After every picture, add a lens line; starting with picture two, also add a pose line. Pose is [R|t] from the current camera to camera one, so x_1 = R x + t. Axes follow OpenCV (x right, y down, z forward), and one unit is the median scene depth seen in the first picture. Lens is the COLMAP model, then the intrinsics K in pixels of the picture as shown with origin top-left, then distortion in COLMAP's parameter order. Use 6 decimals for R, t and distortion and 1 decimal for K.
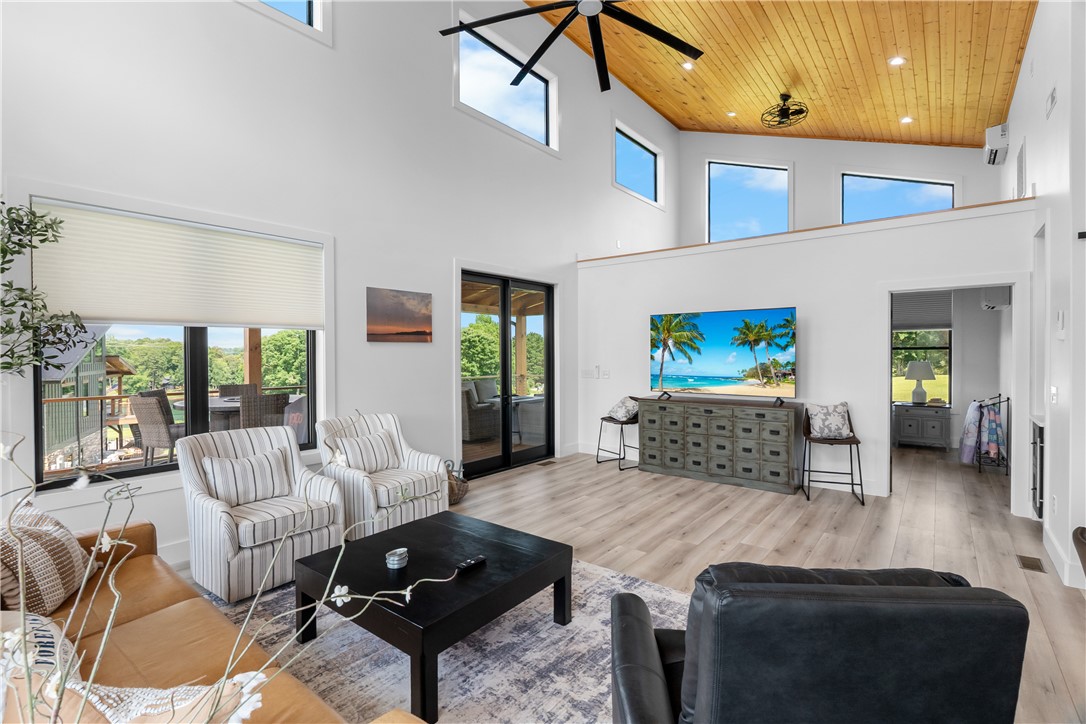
lens RADIAL K [[502.9, 0, 542.7], [0, 502.9, 358.2], [0, 0, 1]] dist [-0.003819, -0.000584]
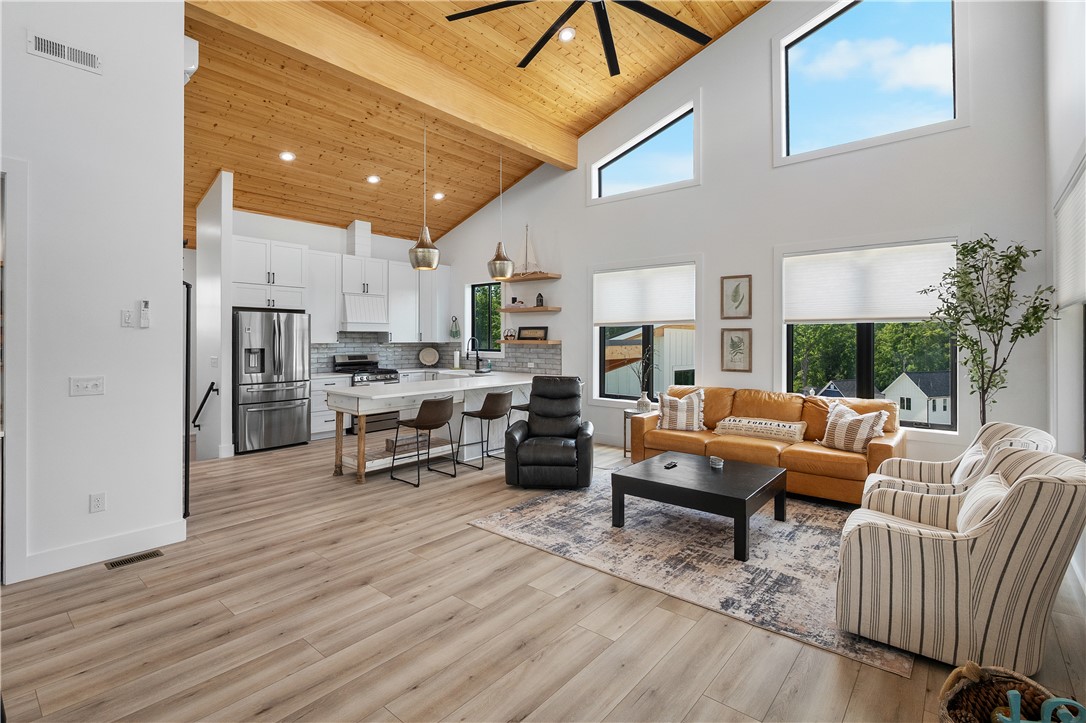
lens RADIAL K [[502.9, 0, 538.3], [0, 502.9, 337.2], [0, 0, 1]] dist [-0.003819, -0.000584]
pose [[-0.999352, 0.003392, 0.035830, 0.119543], [0.003732, 0.999949, 0.009406, -0.014828], [-0.035796, 0.009534, -0.999314, 1.358556]]
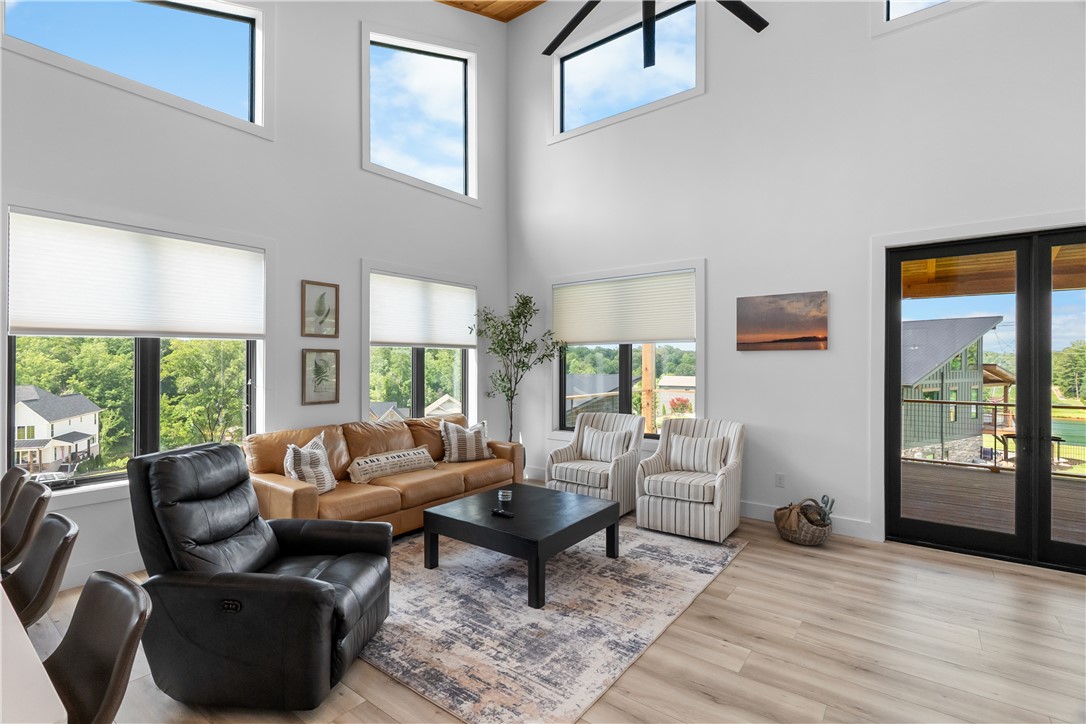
lens RADIAL K [[502.9, 0, 538.4], [0, 502.9, 361.5], [0, 0, 1]] dist [-0.003819, -0.000584]
pose [[0.016519, 0.004090, -0.999855, 0.637436], [-0.013870, 0.999896, 0.003861, -0.008994], [0.999767, 0.013804, 0.016574, 0.546630]]
